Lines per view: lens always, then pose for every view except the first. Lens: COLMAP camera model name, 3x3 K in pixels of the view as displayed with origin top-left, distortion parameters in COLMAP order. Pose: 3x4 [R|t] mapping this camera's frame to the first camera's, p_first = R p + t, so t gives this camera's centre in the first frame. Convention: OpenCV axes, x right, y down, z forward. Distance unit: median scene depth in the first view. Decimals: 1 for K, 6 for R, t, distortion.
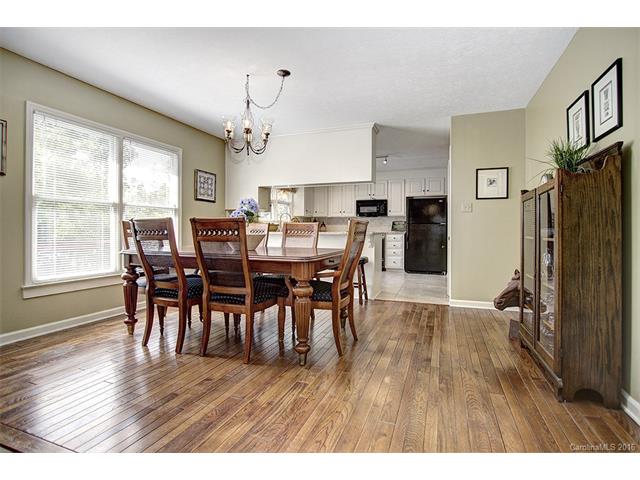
lens RADIAL K [[327.6, 0, 319.0], [0, 327.6, 220.4], [0, 0, 1]] dist [-0.023473, 0.000101]
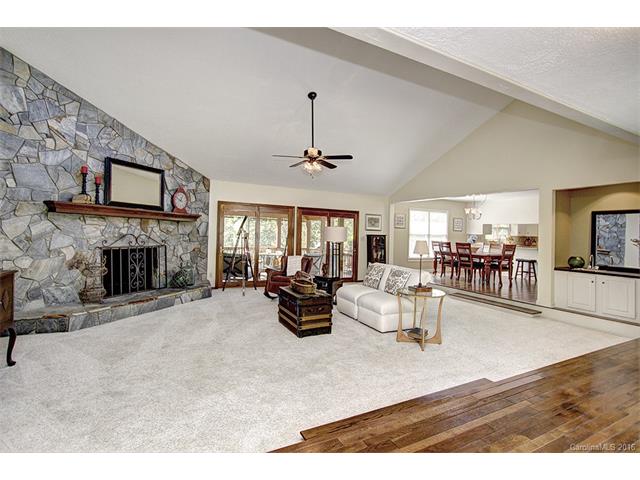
lens RADIAL K [[313.4, 0, 319.9], [0, 313.4, 232.3], [0, 0, 1]] dist [-0.014870, 0.000216]
pose [[0.732942, 0.015875, -0.680106, 0.652087], [0.000152, 0.999724, 0.023499, -0.149461], [0.680291, -0.017326, 0.732737, -1.934707]]
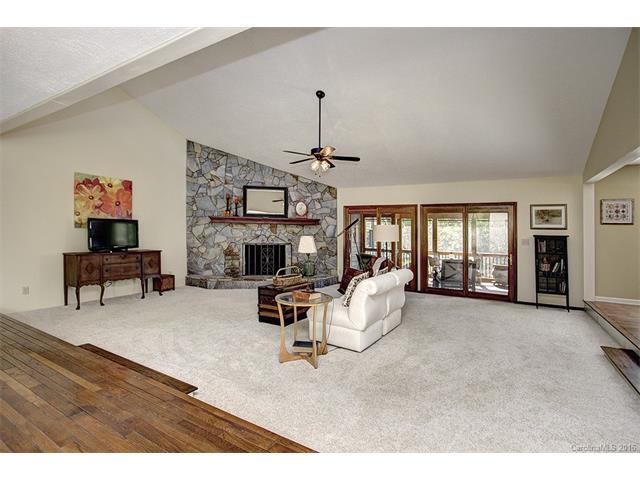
lens RADIAL K [[313.4, 0, 319.9], [0, 313.4, 232.3], [0, 0, 1]] dist [-0.014870, 0.000216]
pose [[-0.165278, -0.004033, -0.986239, 1.112231], [0.019749, 0.999778, -0.007398, -0.094306], [0.986049, -0.020700, -0.165161, -0.577206]]
